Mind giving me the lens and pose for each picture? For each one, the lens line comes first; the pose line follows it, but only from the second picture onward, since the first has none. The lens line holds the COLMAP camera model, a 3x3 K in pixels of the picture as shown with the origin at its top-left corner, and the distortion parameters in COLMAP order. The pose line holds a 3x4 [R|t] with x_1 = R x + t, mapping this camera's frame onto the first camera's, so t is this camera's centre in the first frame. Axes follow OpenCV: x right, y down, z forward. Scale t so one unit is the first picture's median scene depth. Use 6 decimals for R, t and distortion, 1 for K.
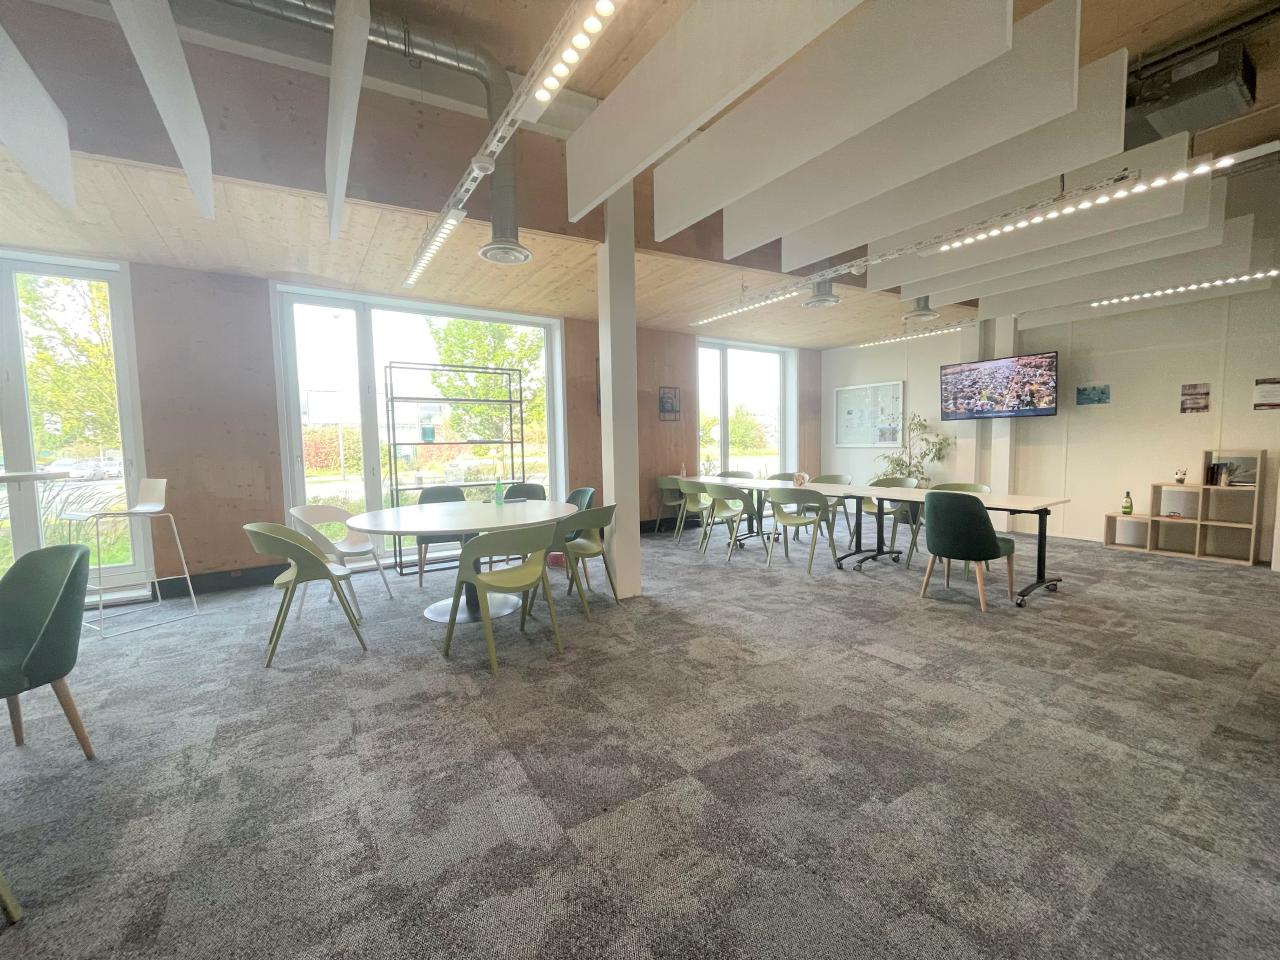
lens RADIAL K [[520.6, 0, 638.4], [0, 520.6, 479.0], [0, 0, 1]] dist [-0.007302, -0.000038]
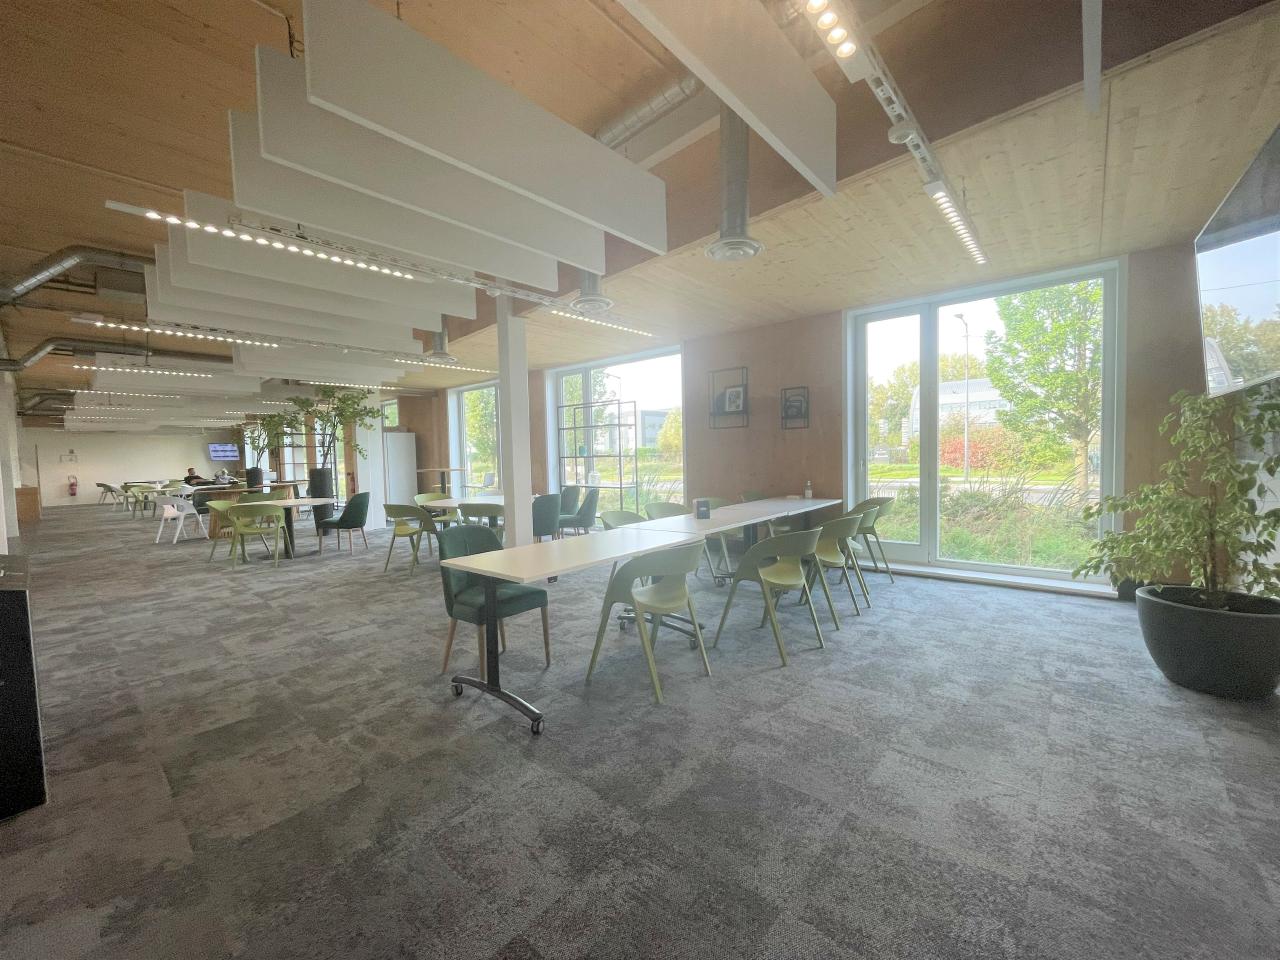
lens RADIAL K [[520.6, 0, 637.7], [0, 520.6, 481.0], [0, 0, 1]] dist [-0.007302, -0.000038]
pose [[0.275349, 0.056778, -0.959666, 2.022906], [-0.047487, 0.997839, 0.045411, -0.140928], [0.960171, 0.033068, 0.277451, 1.385054]]
